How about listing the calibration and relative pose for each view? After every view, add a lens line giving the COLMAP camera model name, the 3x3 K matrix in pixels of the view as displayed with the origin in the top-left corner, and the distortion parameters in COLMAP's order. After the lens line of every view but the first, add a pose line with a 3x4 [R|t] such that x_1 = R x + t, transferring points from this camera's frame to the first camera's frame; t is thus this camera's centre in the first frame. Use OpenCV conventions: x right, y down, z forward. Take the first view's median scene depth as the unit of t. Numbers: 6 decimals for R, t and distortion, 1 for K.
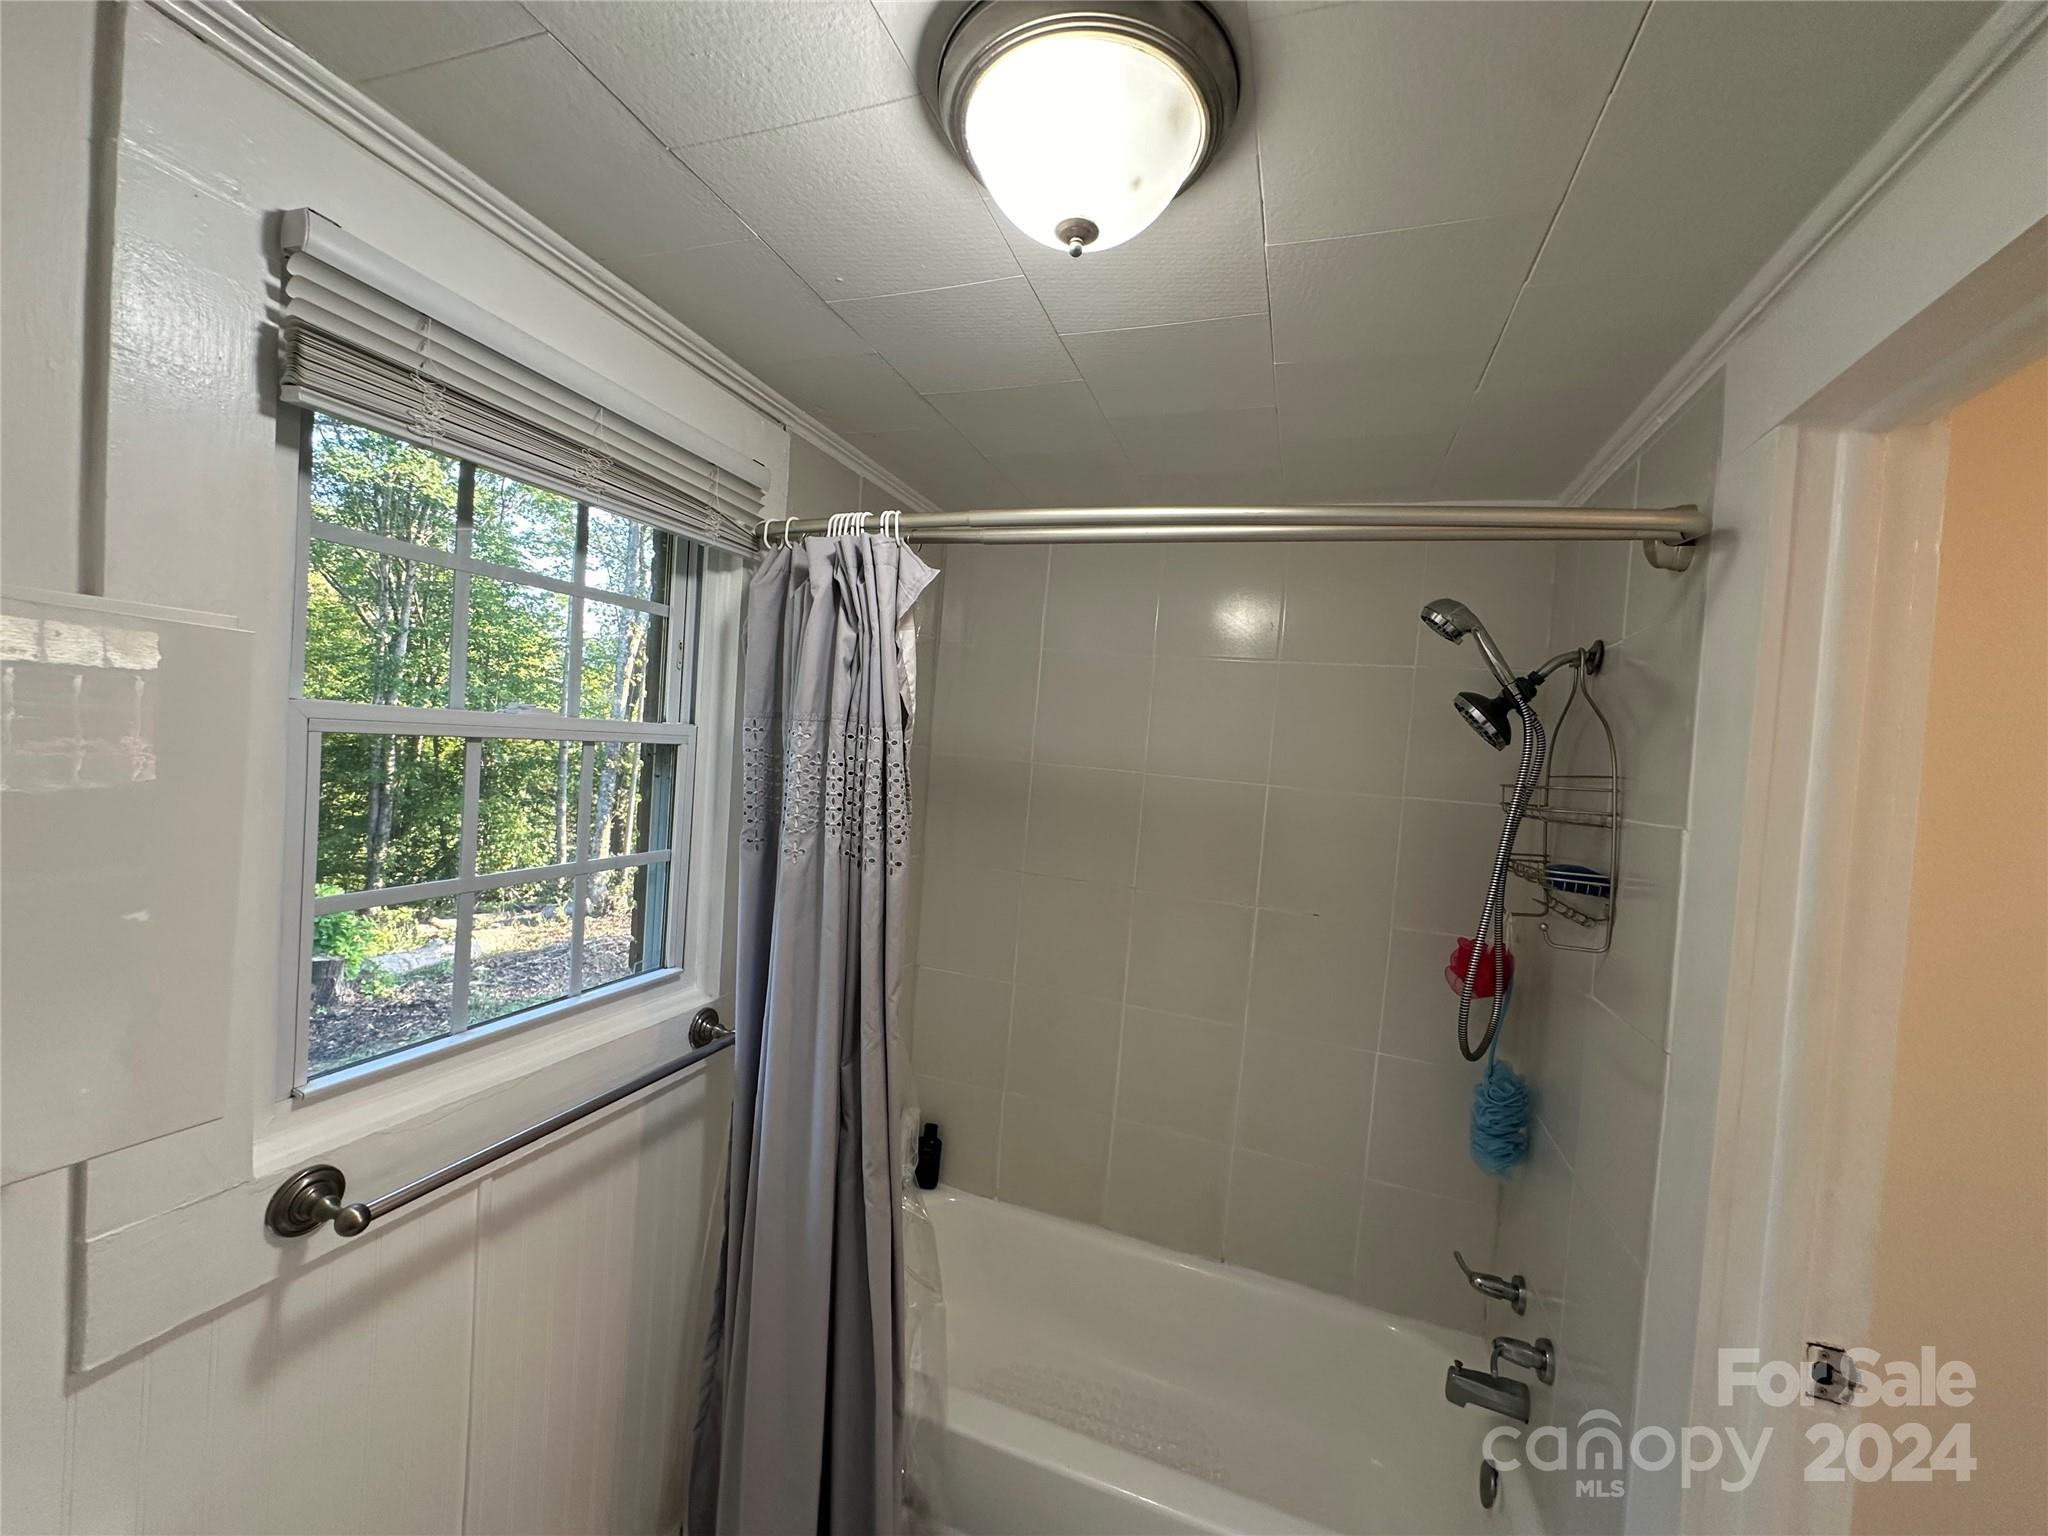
lens RADIAL K [[818.3, 0, 1024.0], [0, 818.3, 768.0], [0, 0, 1]] dist [-0.003526, 0.000449]
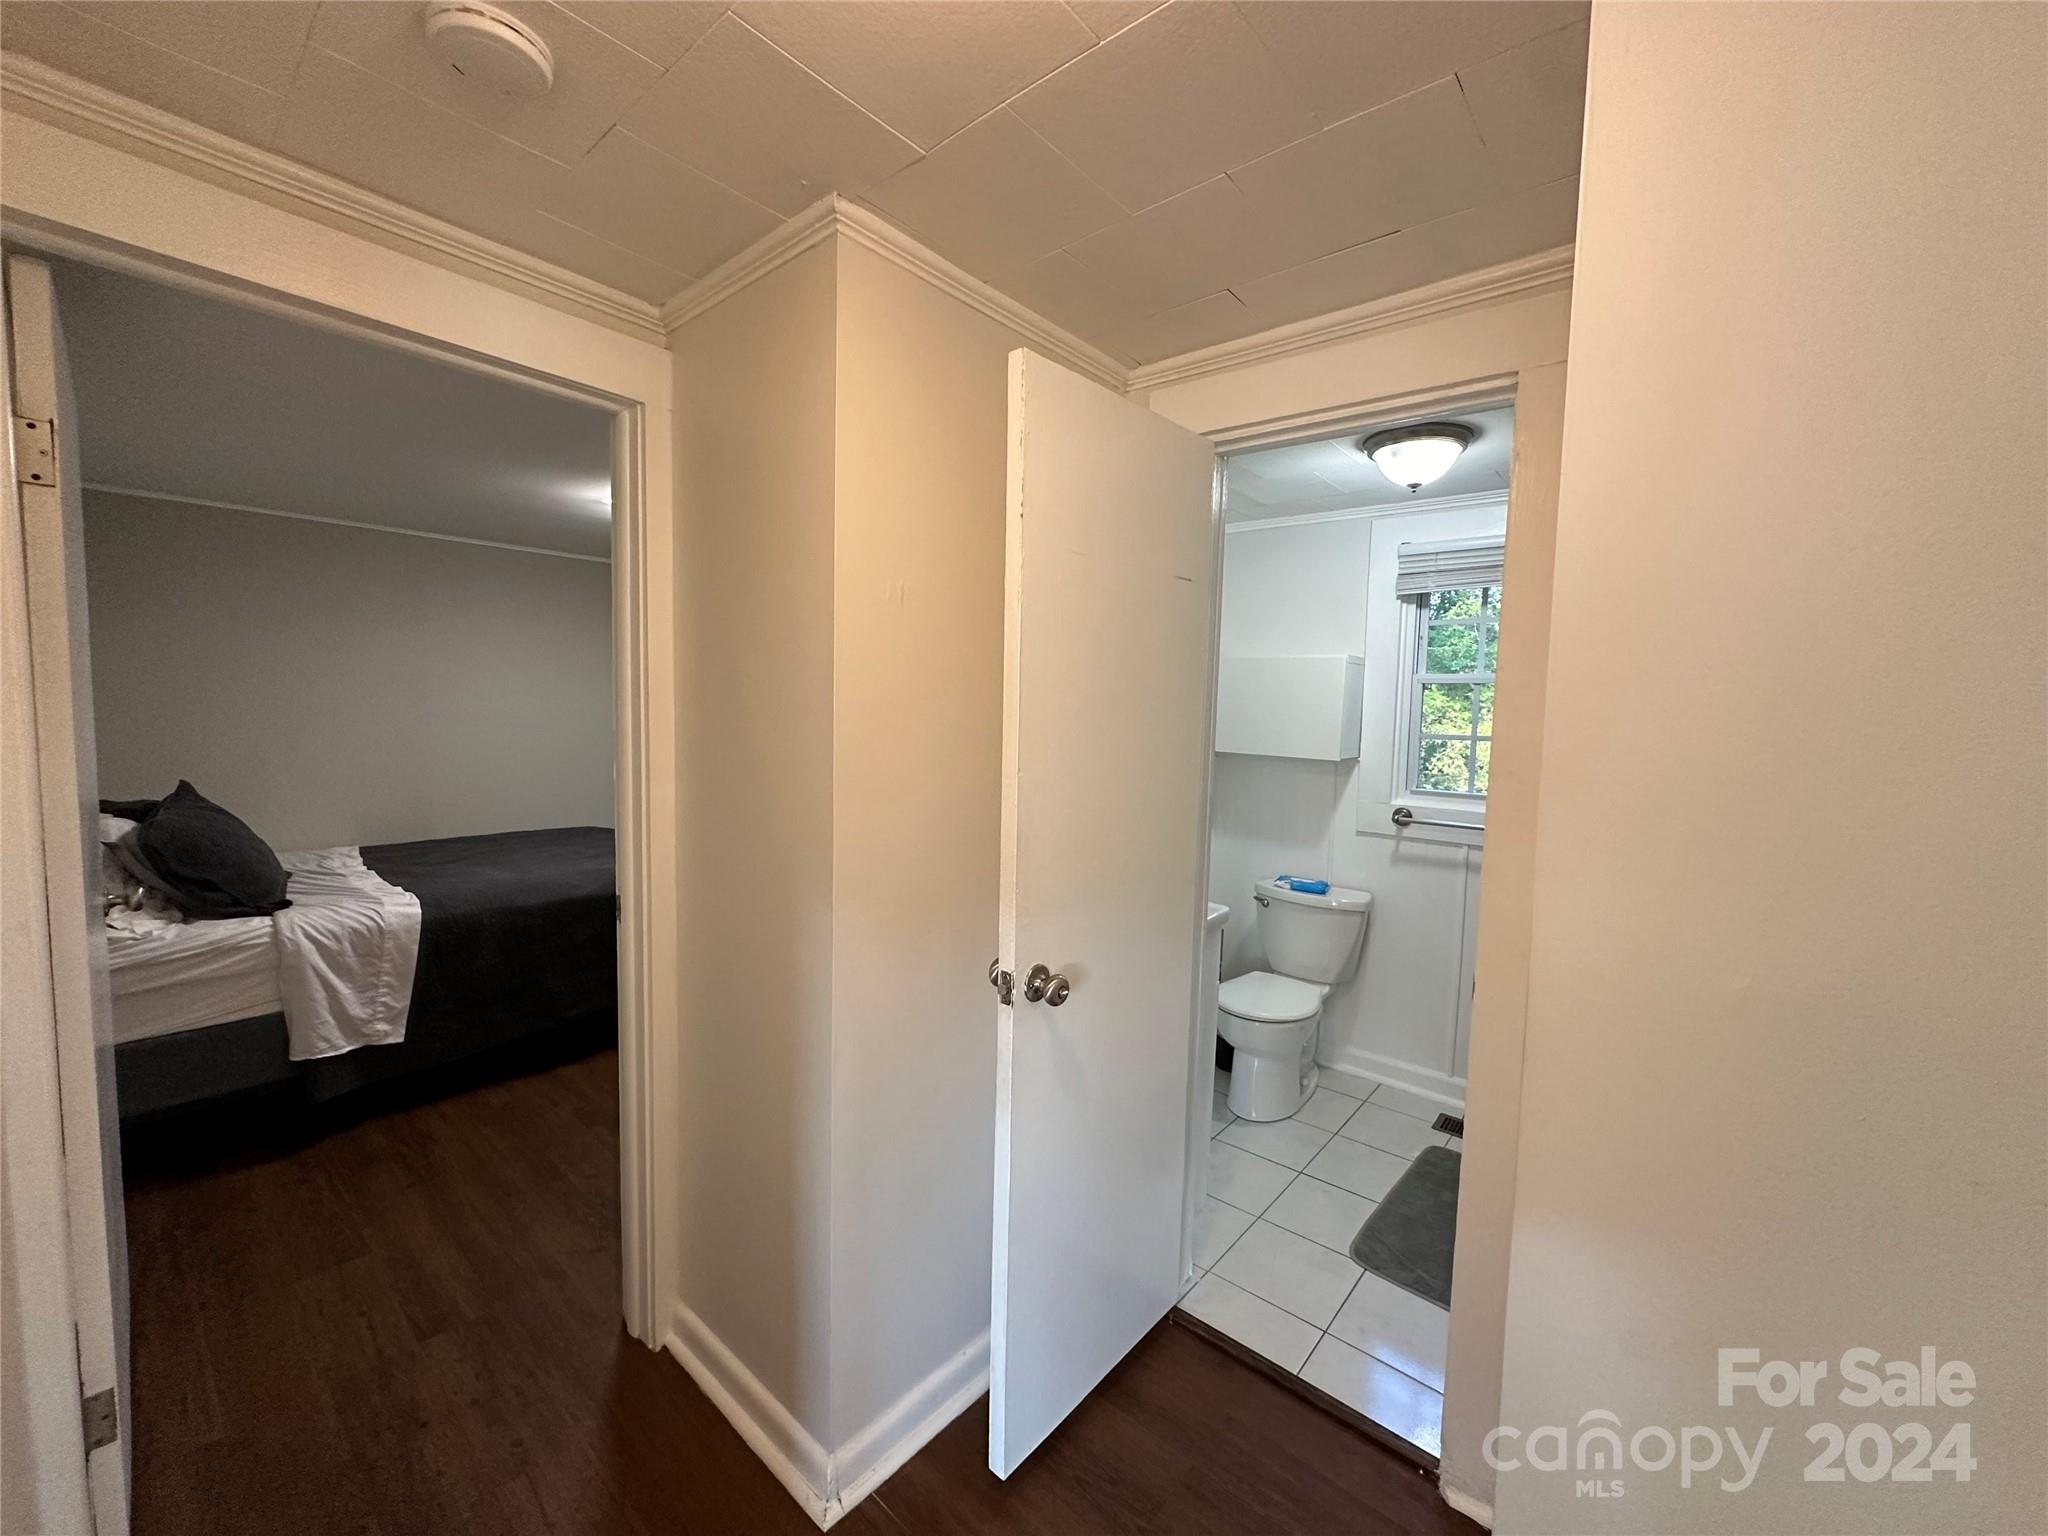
lens RADIAL K [[818.3, 0, 1024.0], [0, 818.3, 768.0], [0, 0, 1]] dist [-0.003526, 0.000449]
pose [[-0.369946, -0.013366, -0.928957, 2.717566], [-0.077843, 0.996826, 0.016658, 0.354420], [0.925786, 0.078476, -0.369813, 0.708956]]
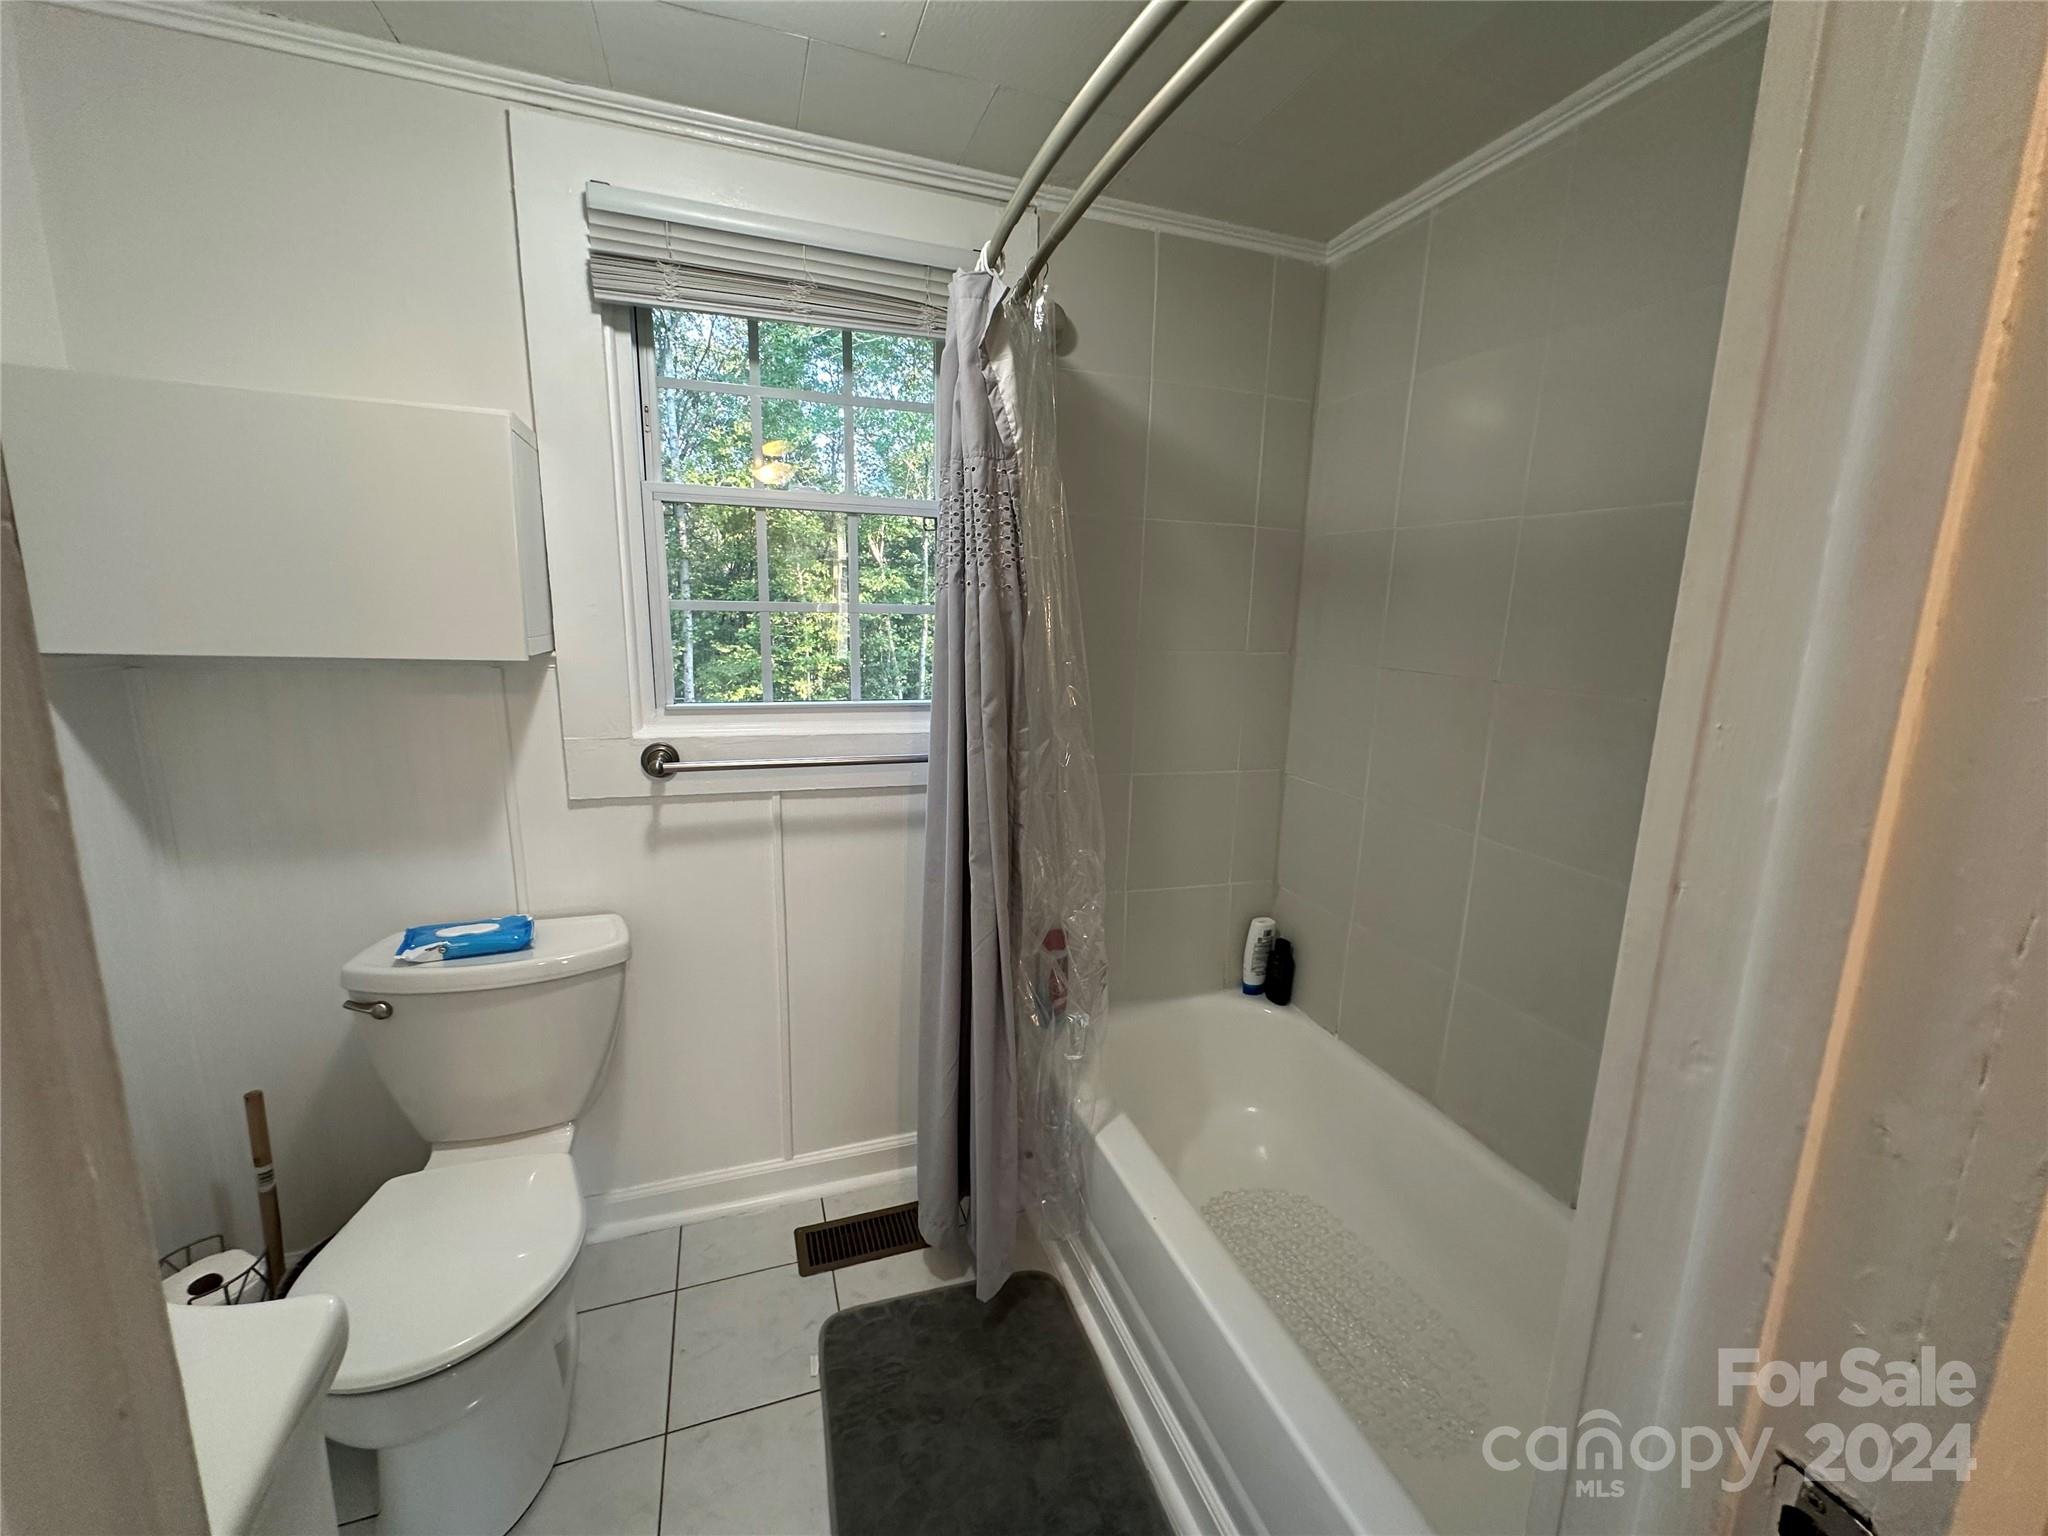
lens RADIAL K [[818.3, 0, 1024.0], [0, 818.3, 768.0], [0, 0, 1]] dist [-0.003526, 0.000449]
pose [[0.620005, 0.087591, -0.779694, 0.977086], [0.000907, 0.993668, 0.112351, 0.310079], [0.784598, -0.070365, 0.615999, 0.459833]]
